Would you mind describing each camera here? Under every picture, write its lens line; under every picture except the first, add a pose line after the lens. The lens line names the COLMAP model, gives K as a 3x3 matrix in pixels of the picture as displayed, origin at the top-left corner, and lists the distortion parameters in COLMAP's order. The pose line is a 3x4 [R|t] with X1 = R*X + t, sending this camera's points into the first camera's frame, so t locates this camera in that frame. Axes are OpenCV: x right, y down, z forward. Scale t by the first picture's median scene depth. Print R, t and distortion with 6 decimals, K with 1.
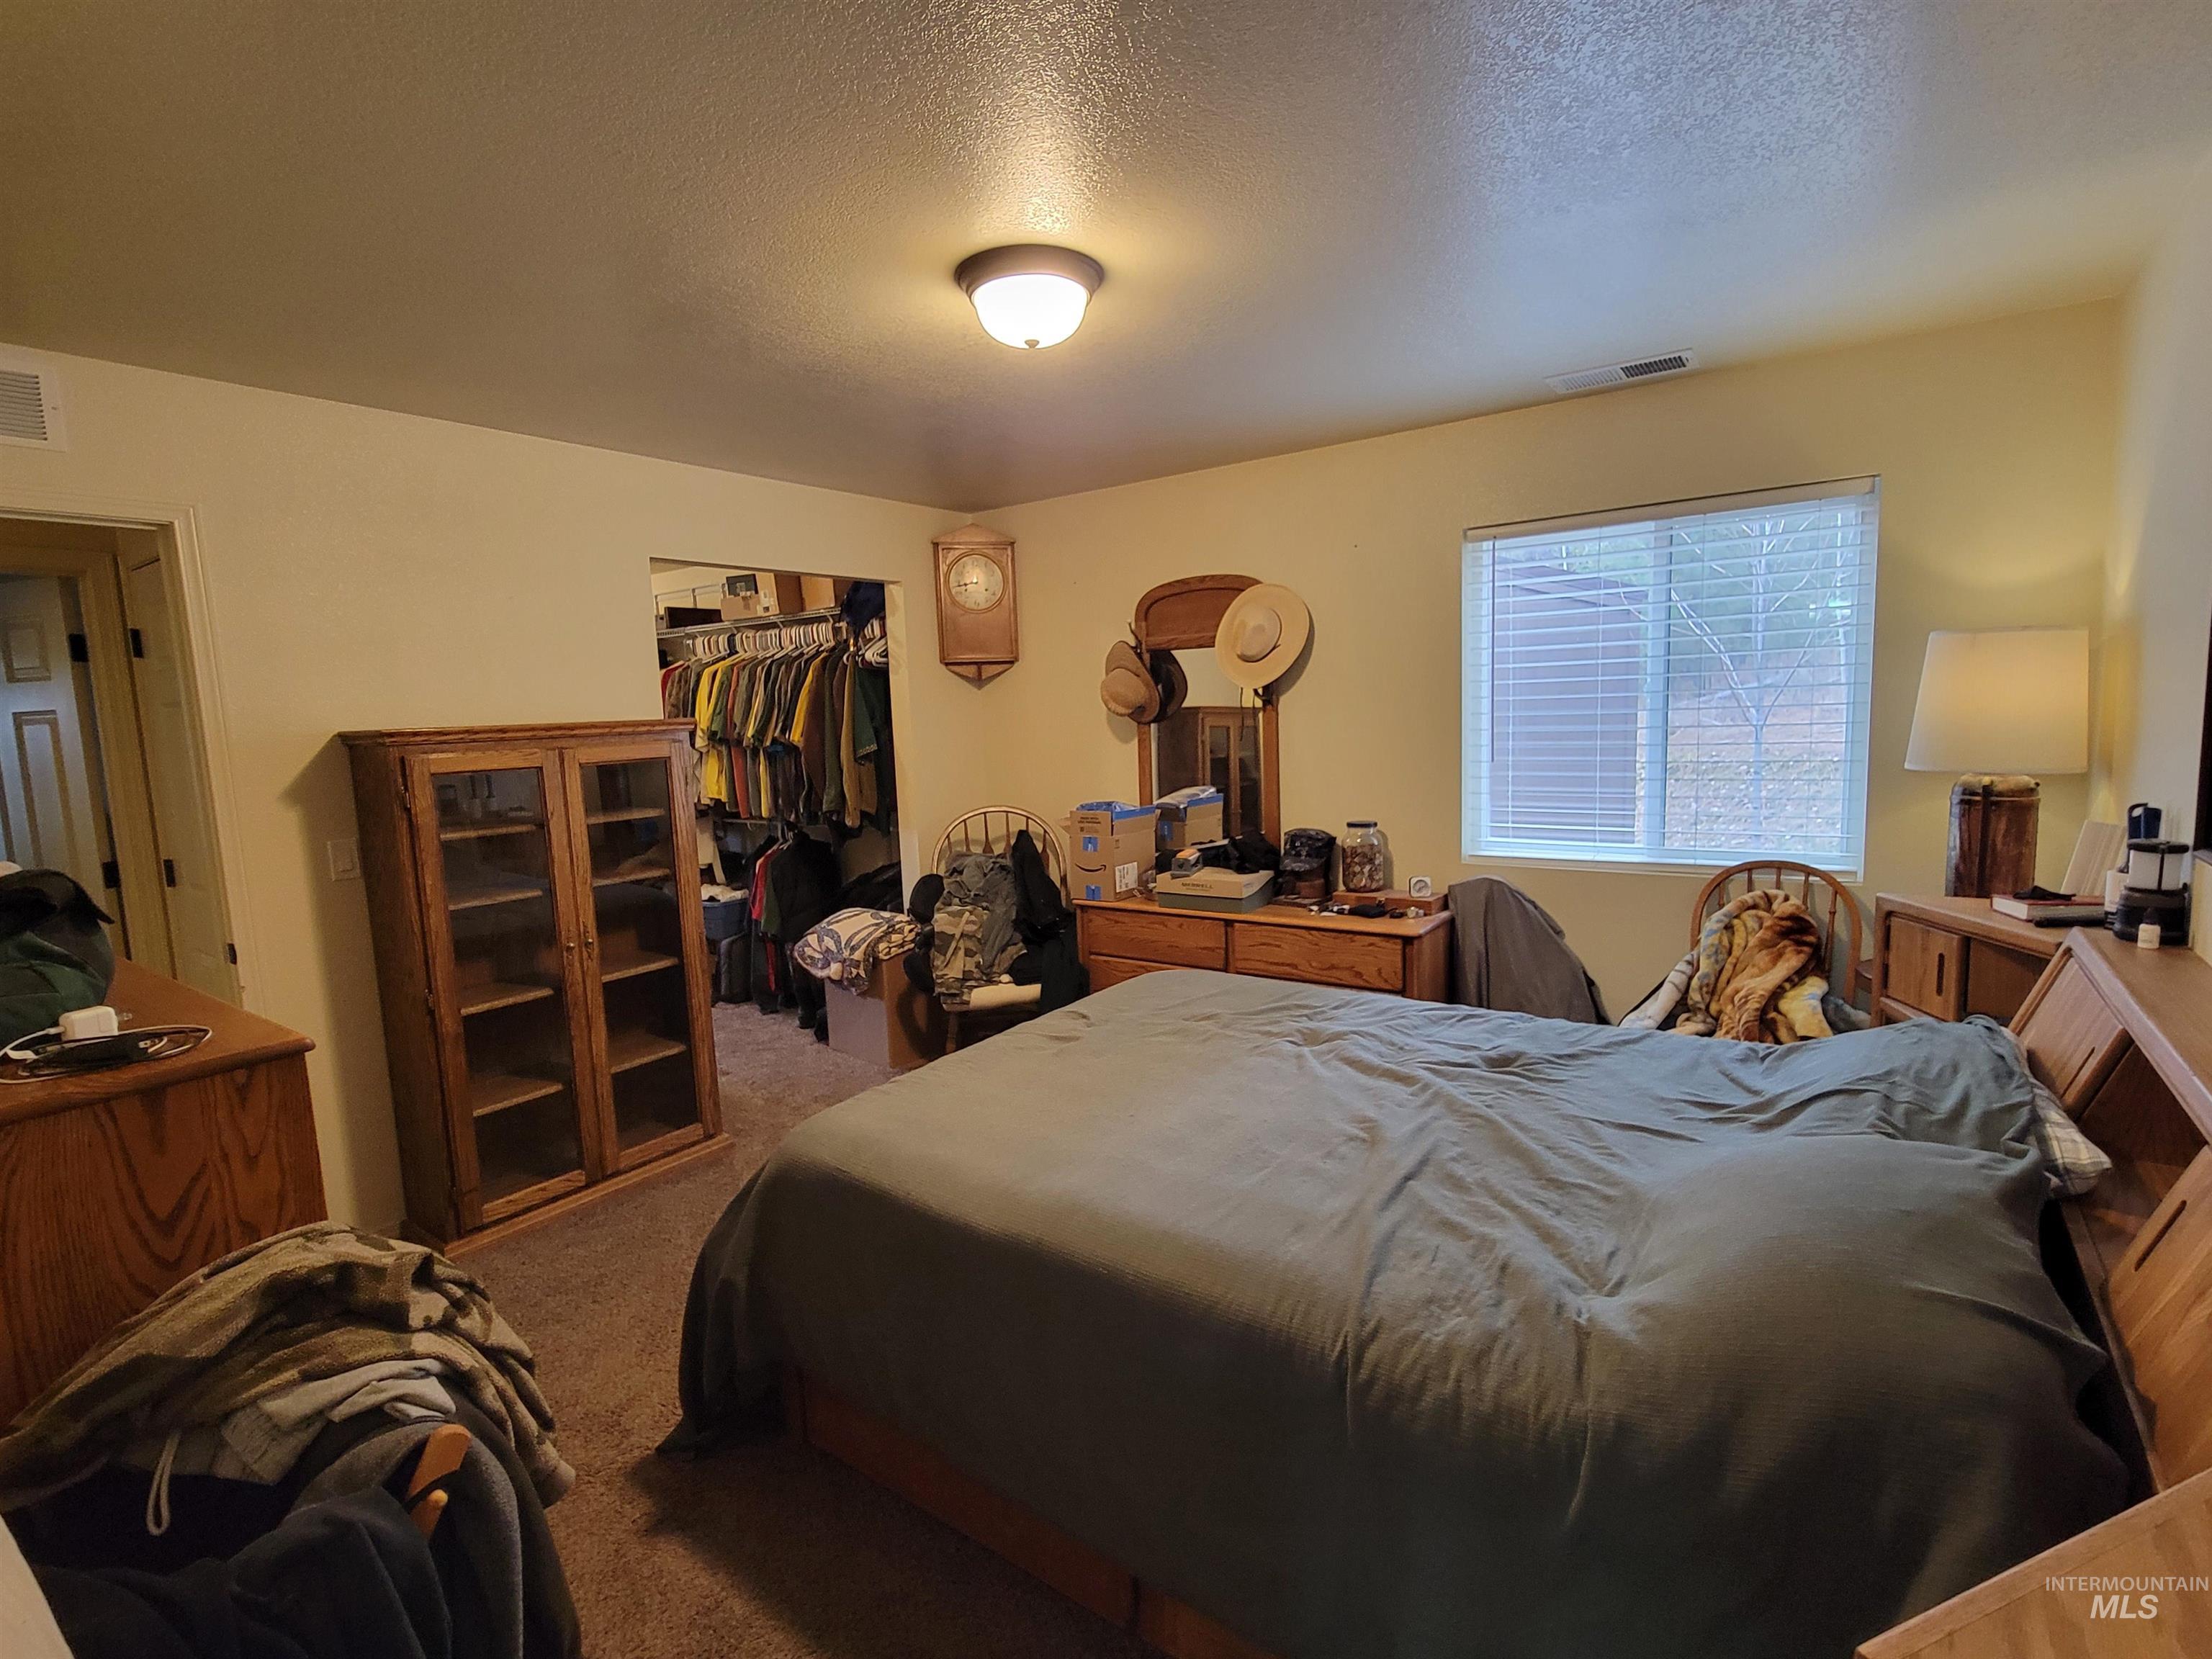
lens RADIAL K [[1054.3, 0, 1106.0], [0, 1054.3, 829.5], [0, 0, 1]] dist [-0.000726, -0.000059]
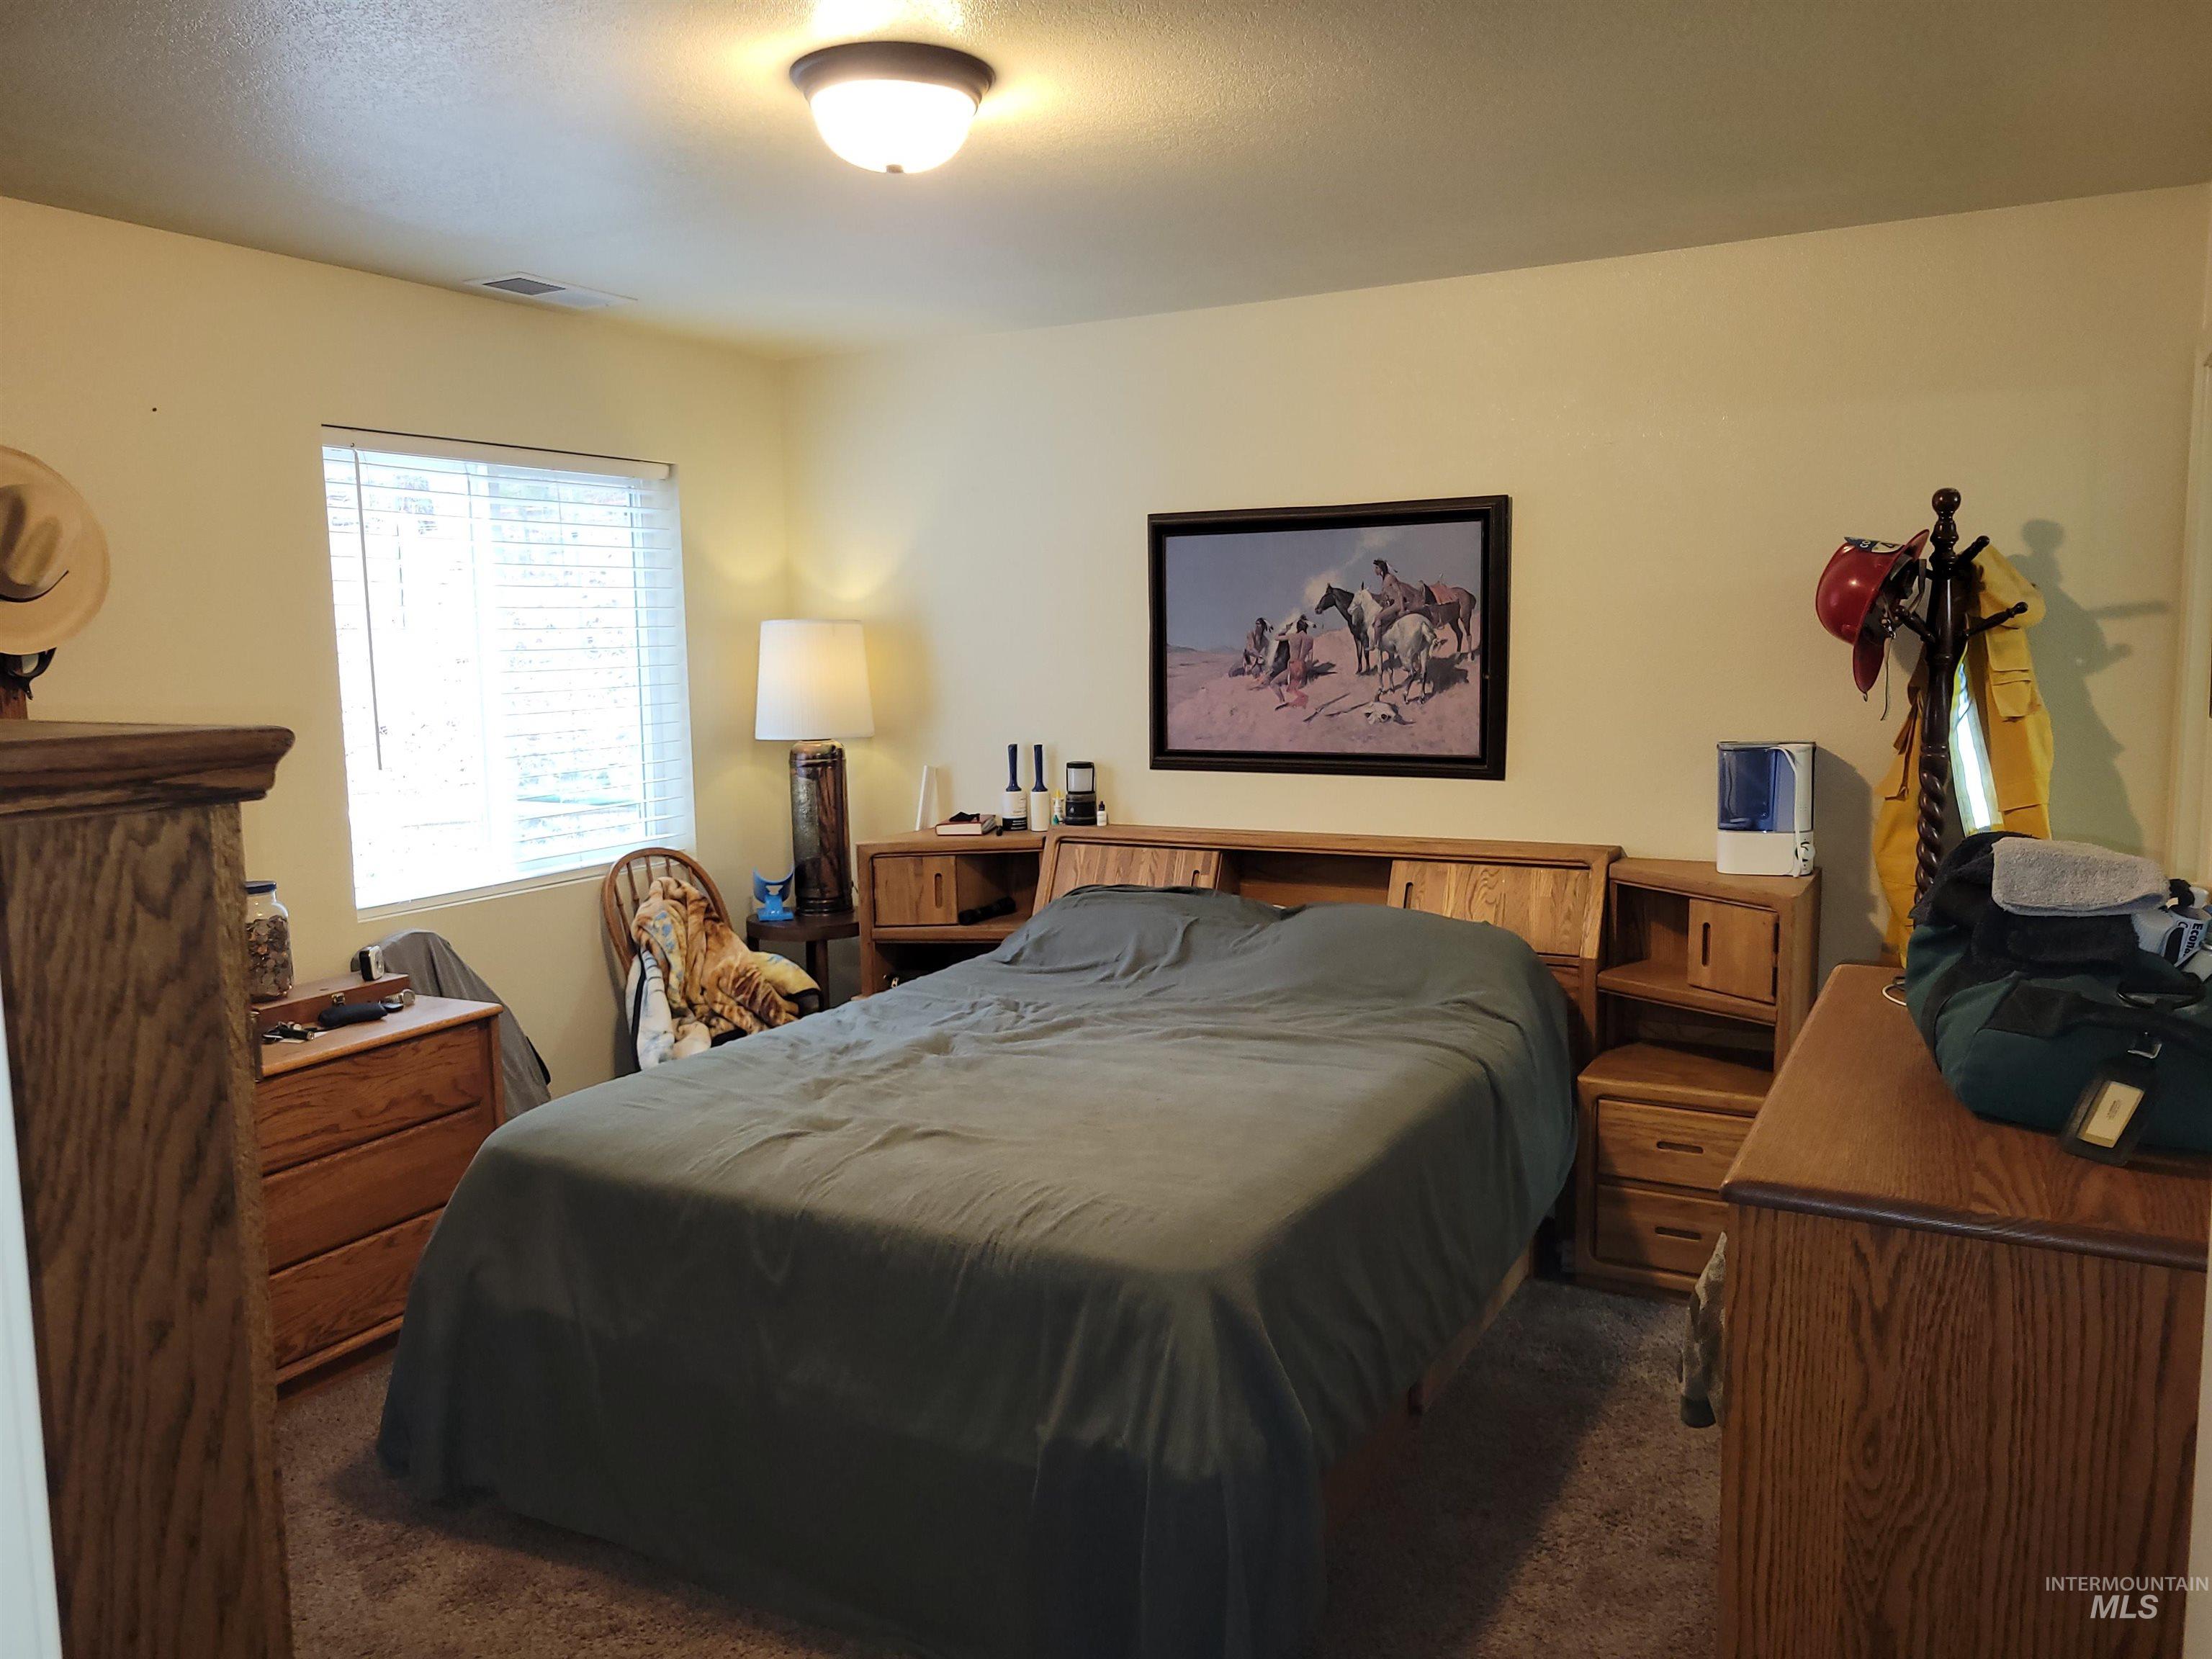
lens RADIAL K [[1720.9, 0, 1106.0], [0, 1720.9, 829.5], [0, 0, 1]] dist [0.057781, -0.044903]
pose [[-0.139558, -0.079381, 0.987027, -0.965771], [0.133398, 0.986188, 0.098175, -0.084909], [-0.981187, 0.145369, -0.127041, 0.789812]]
